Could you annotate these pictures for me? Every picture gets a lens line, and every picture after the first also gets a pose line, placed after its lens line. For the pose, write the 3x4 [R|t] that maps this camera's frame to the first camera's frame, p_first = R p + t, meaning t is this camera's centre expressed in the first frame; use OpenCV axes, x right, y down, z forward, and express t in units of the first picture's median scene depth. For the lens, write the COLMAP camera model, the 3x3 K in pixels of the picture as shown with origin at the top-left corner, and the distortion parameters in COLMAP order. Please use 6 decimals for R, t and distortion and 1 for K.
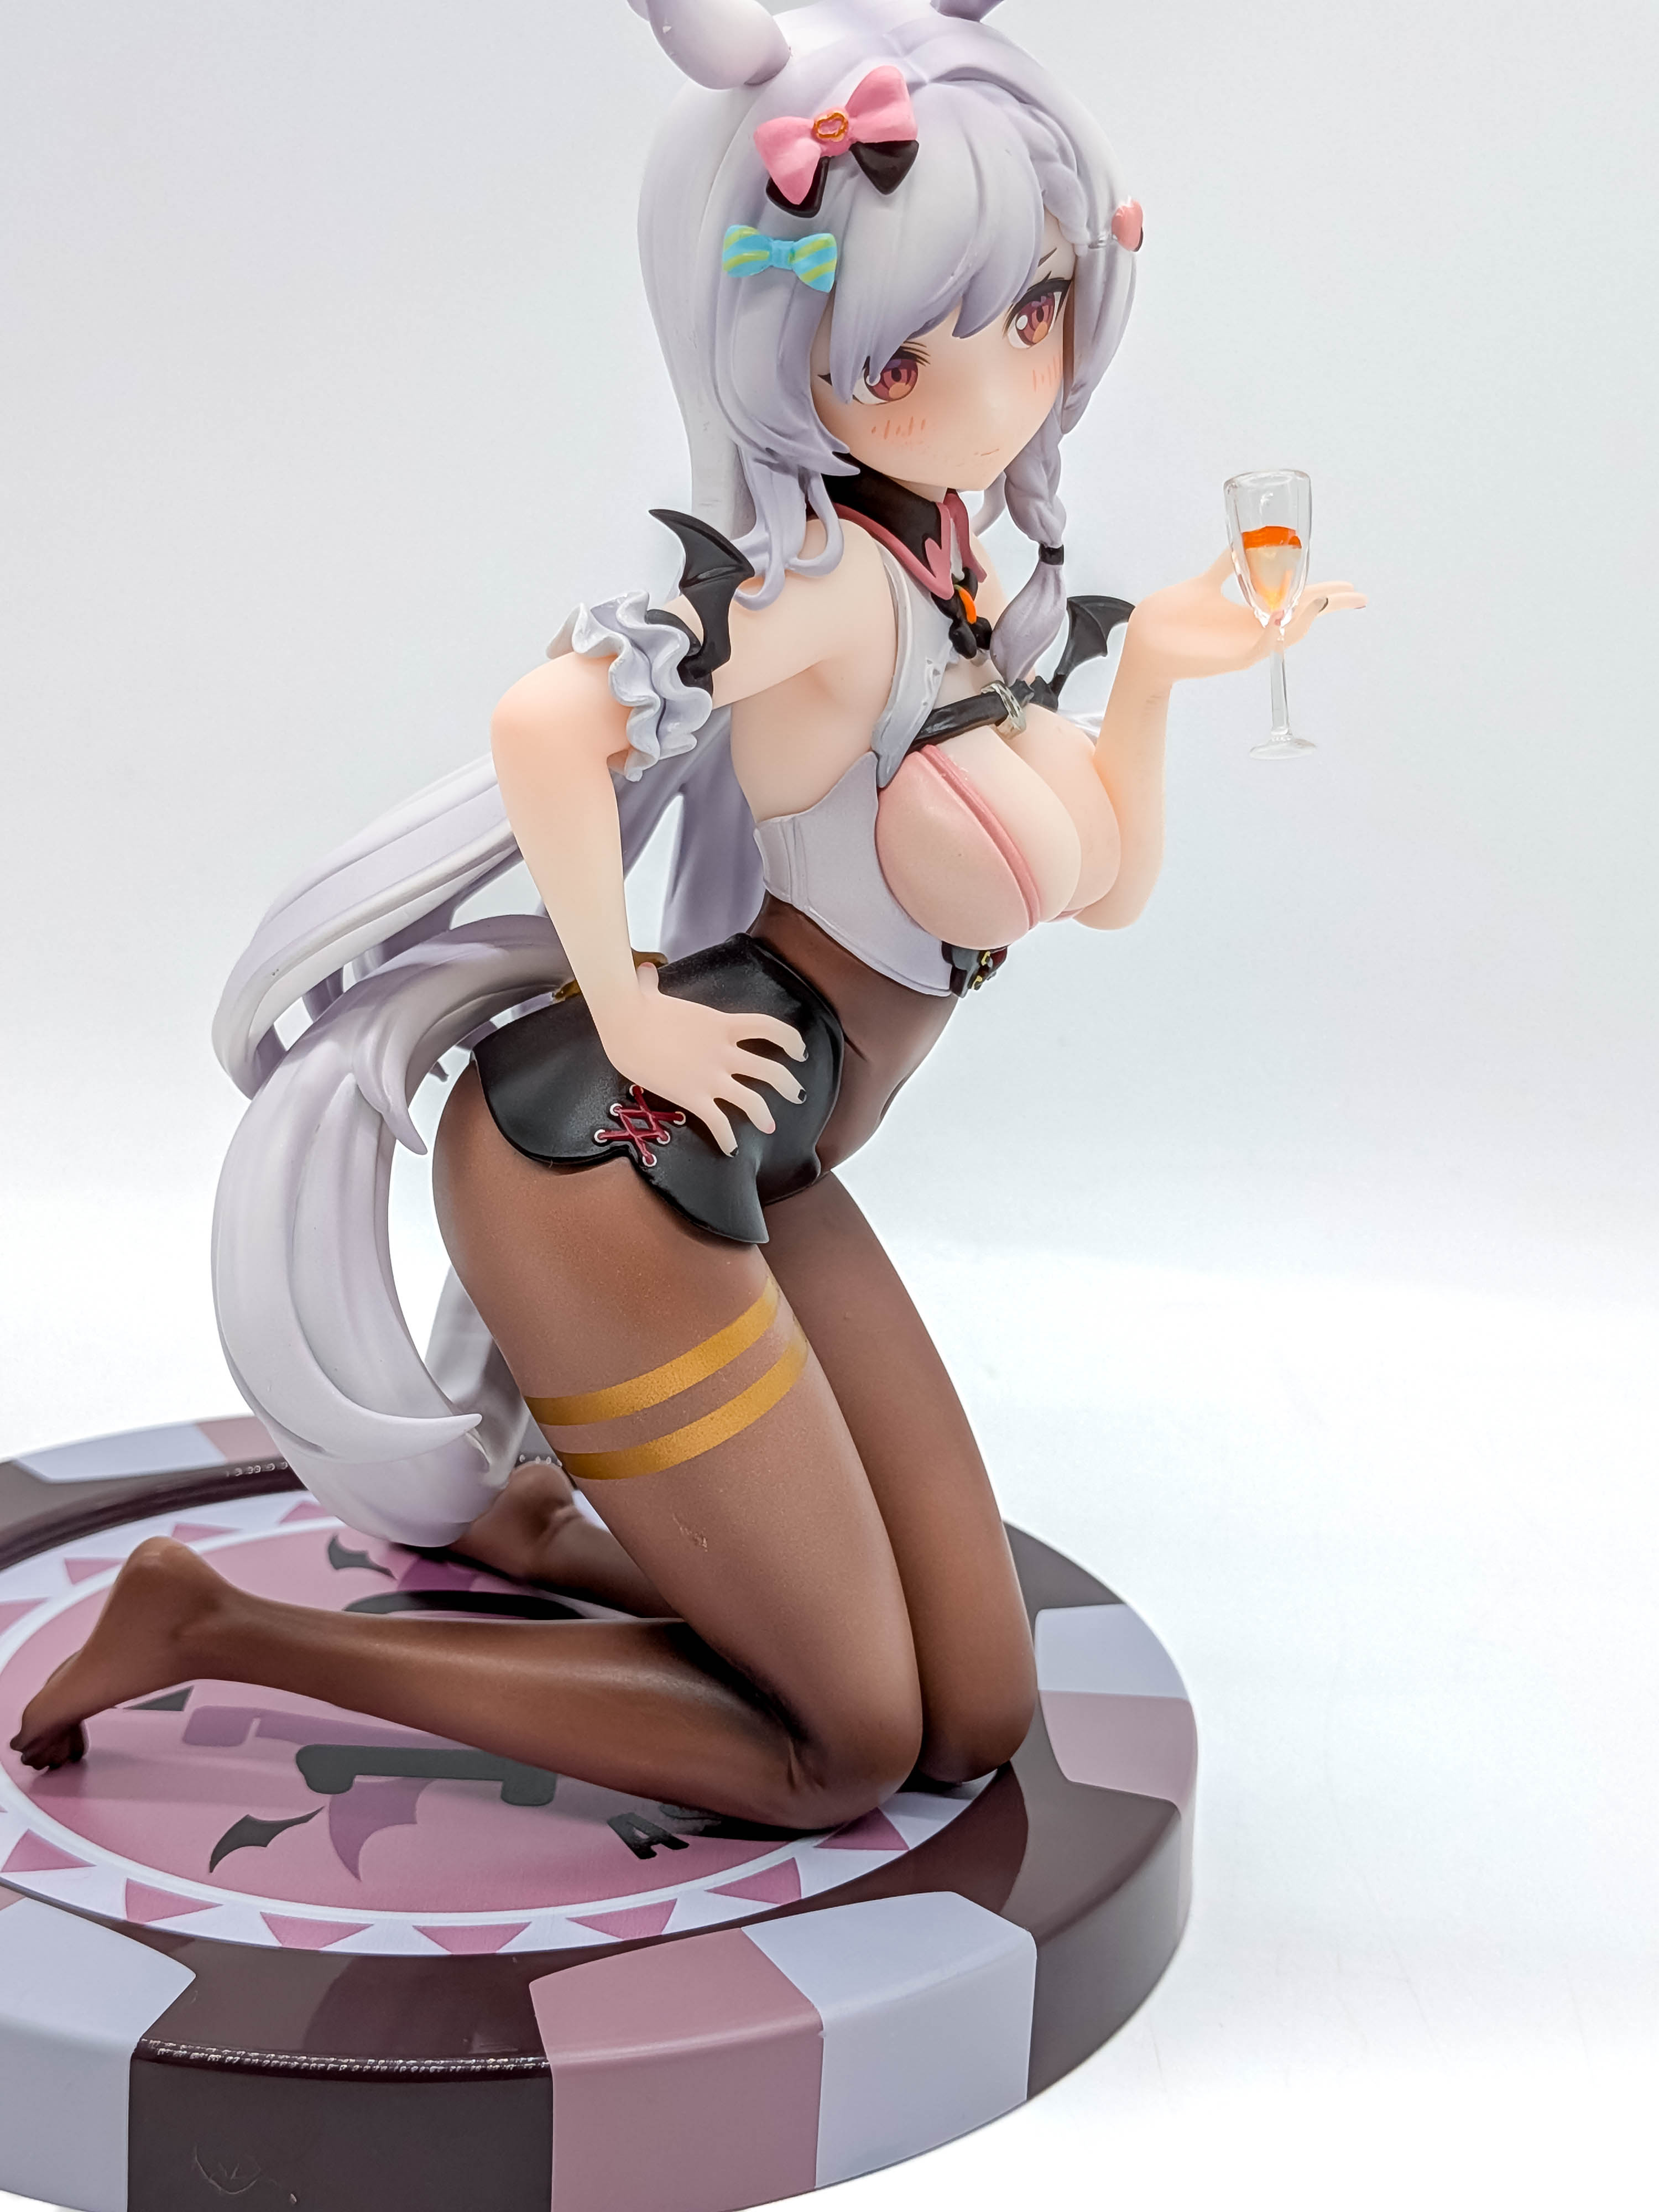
lens RADIAL K [[3311.6, 0, 810.6], [0, 3311.6, 1037.2], [0, 0, 1]] dist [0.083173, 0.000000]
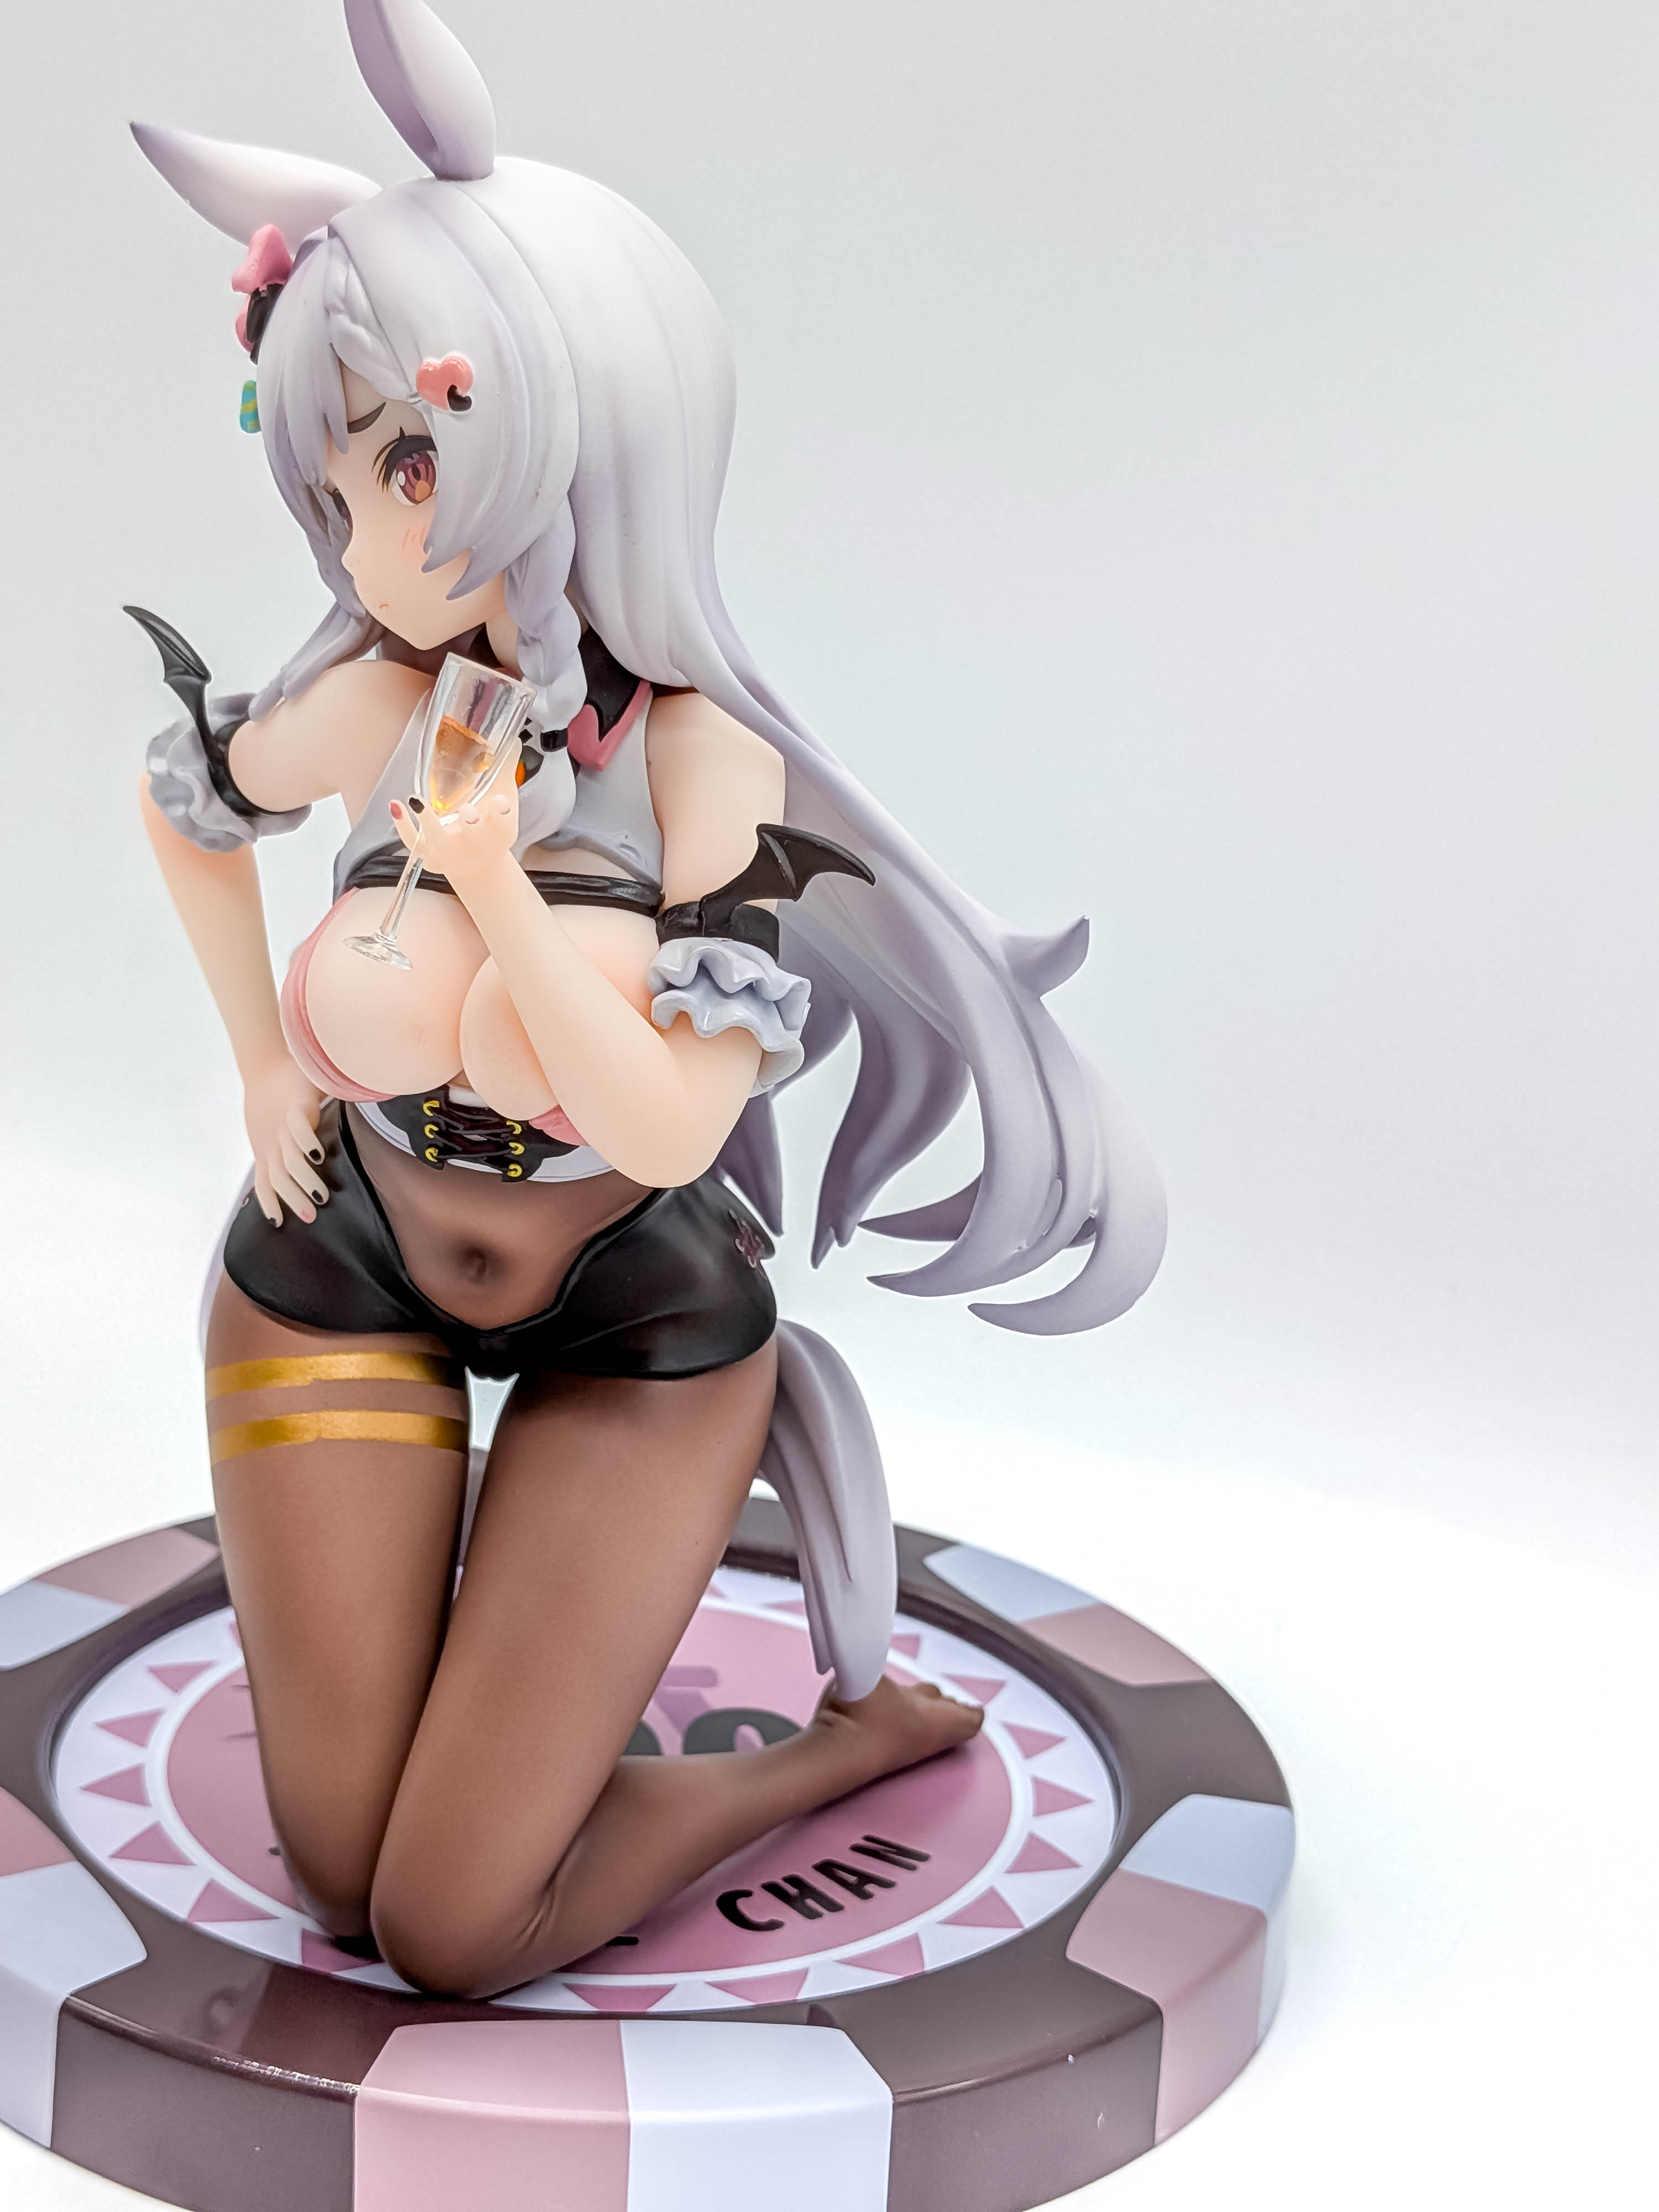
lens RADIAL K [[3311.6, 0, 873.0], [0, 3311.6, 1125.6], [0, 0, 1]] dist [0.083173, 0.000000]
pose [[0.128489, 0.209626, -0.969303, 1.060949], [-0.294825, 0.941288, 0.164486, -0.234311], [0.946873, 0.264639, 0.182748, 0.987474]]
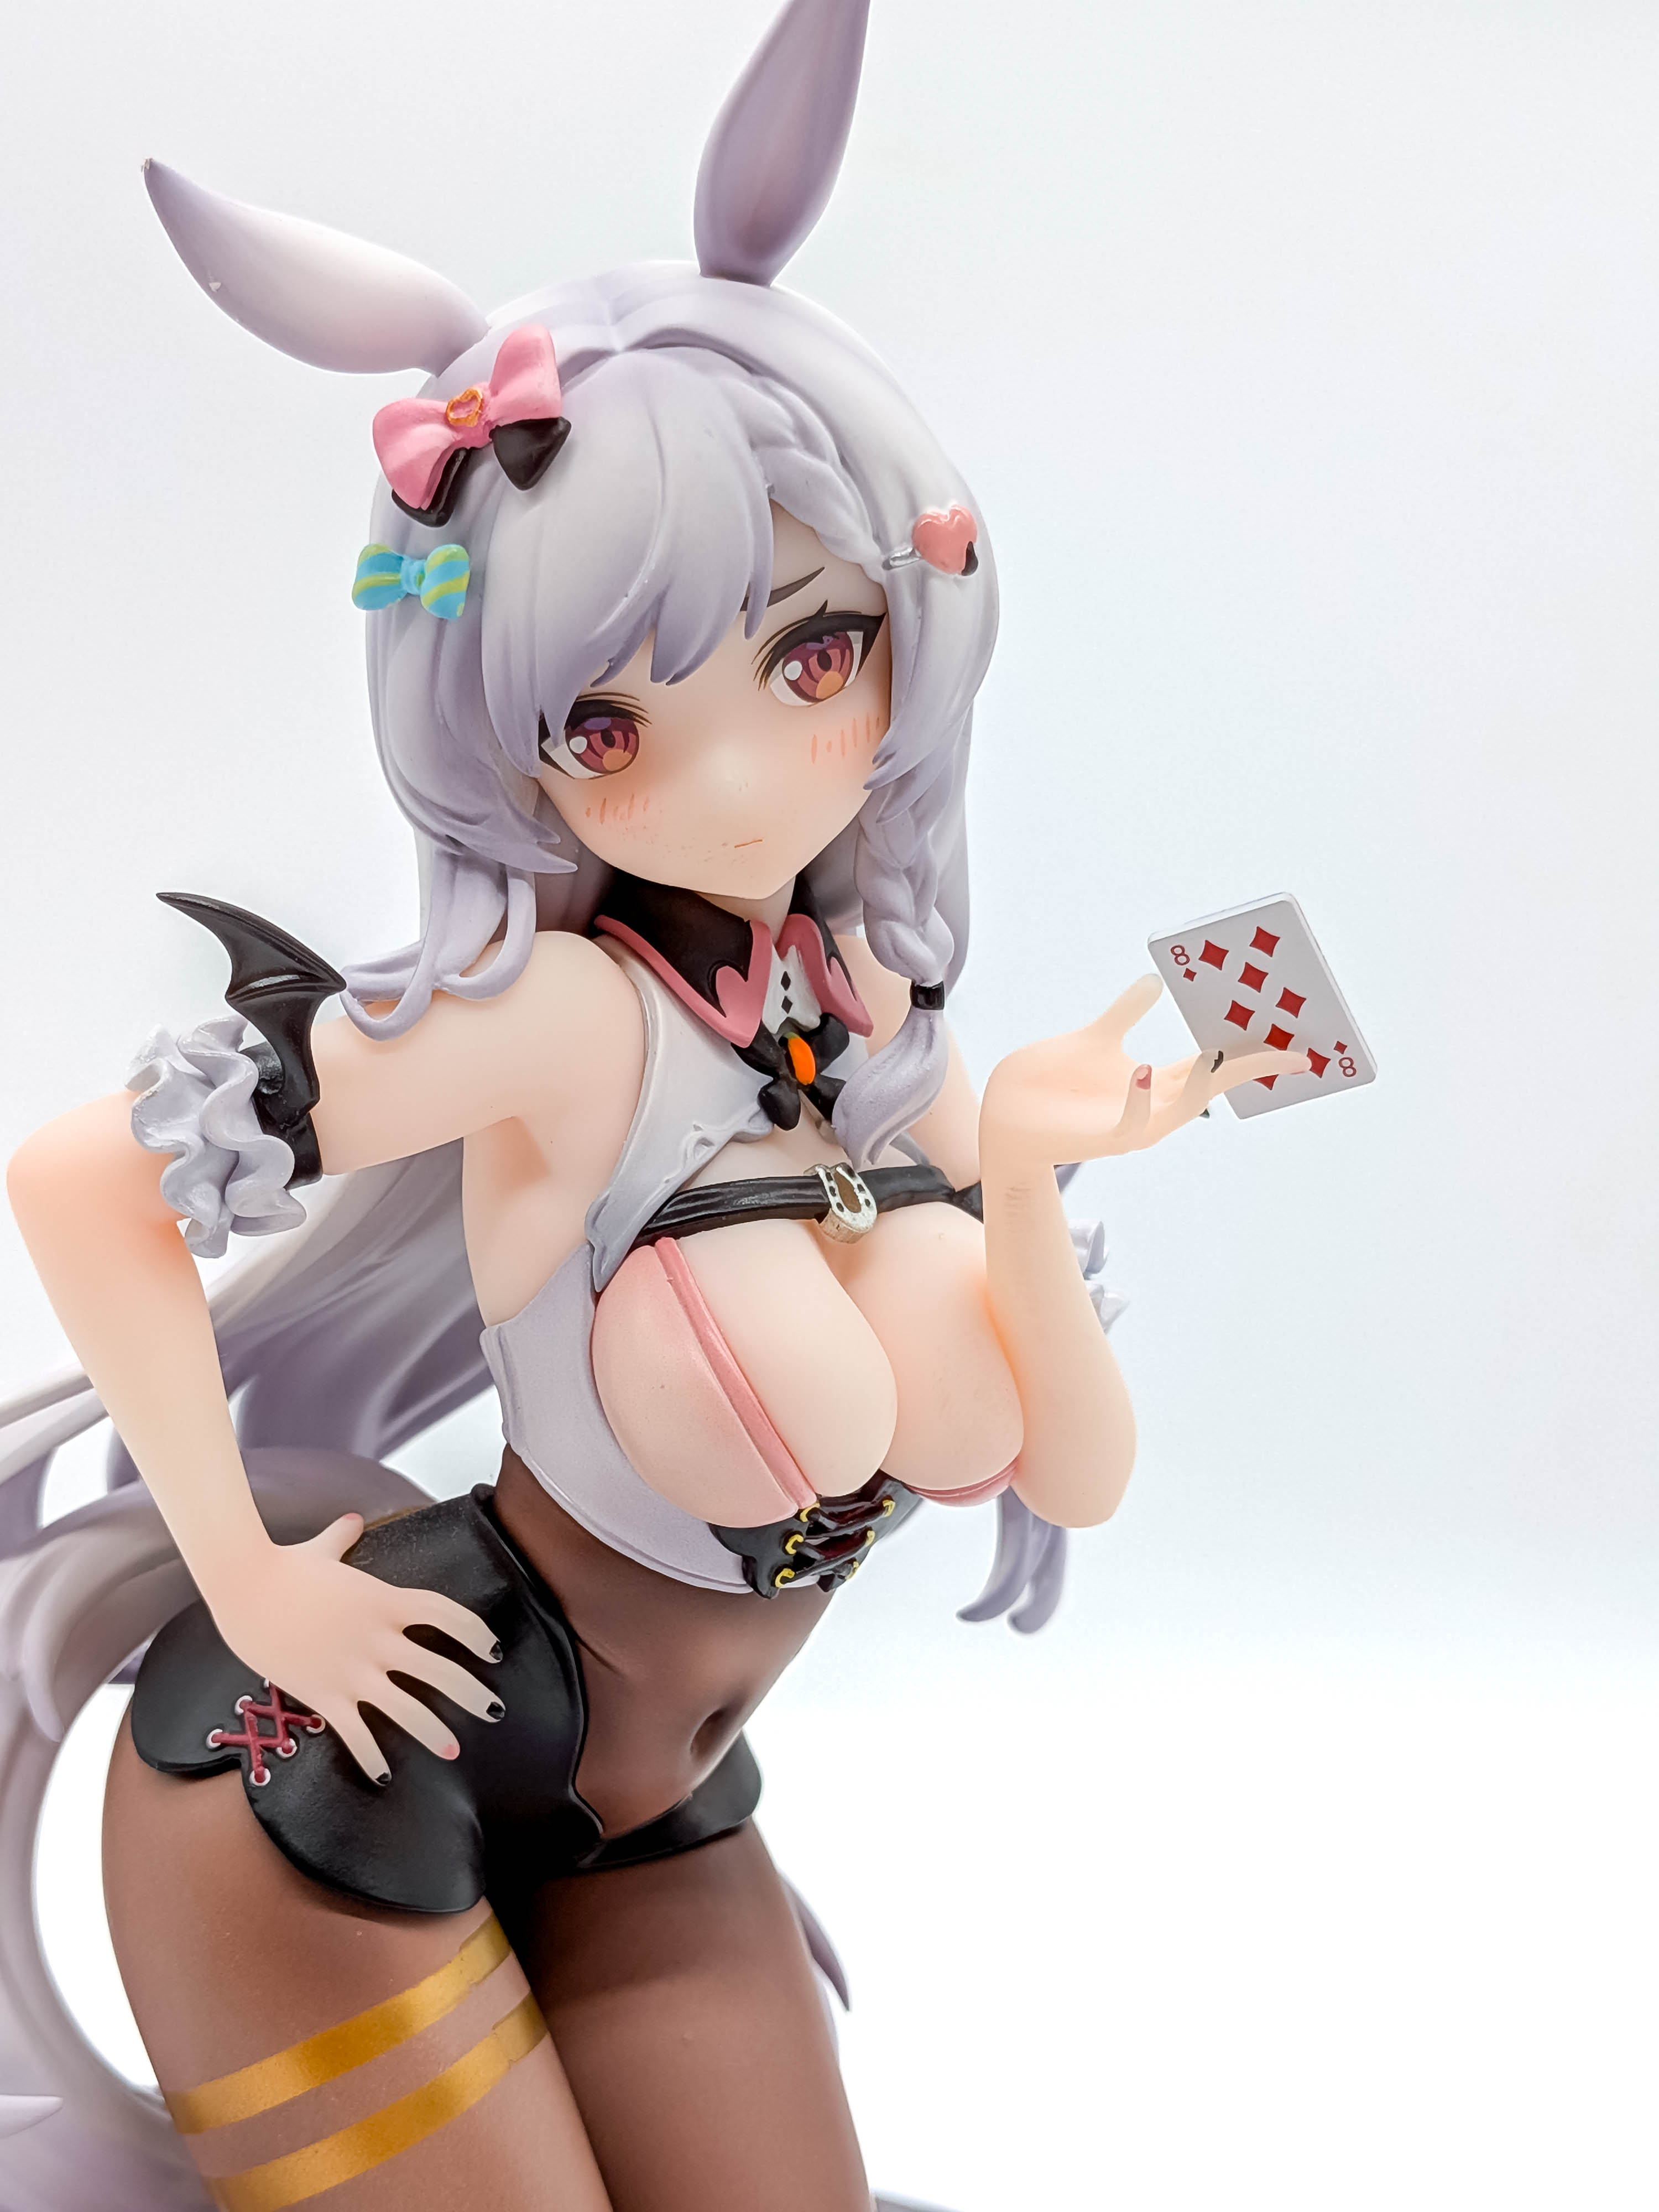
lens RADIAL K [[3311.6, 0, 743.0], [0, 3311.6, 1107.0], [0, 0, 1]] dist [0.083173, 0.000000]
pose [[0.911118, 0.023081, -0.411499, 0.351890], [-0.092261, 0.984515, -0.149056, -0.009479], [0.401687, 0.173773, 0.899139, 0.347694]]
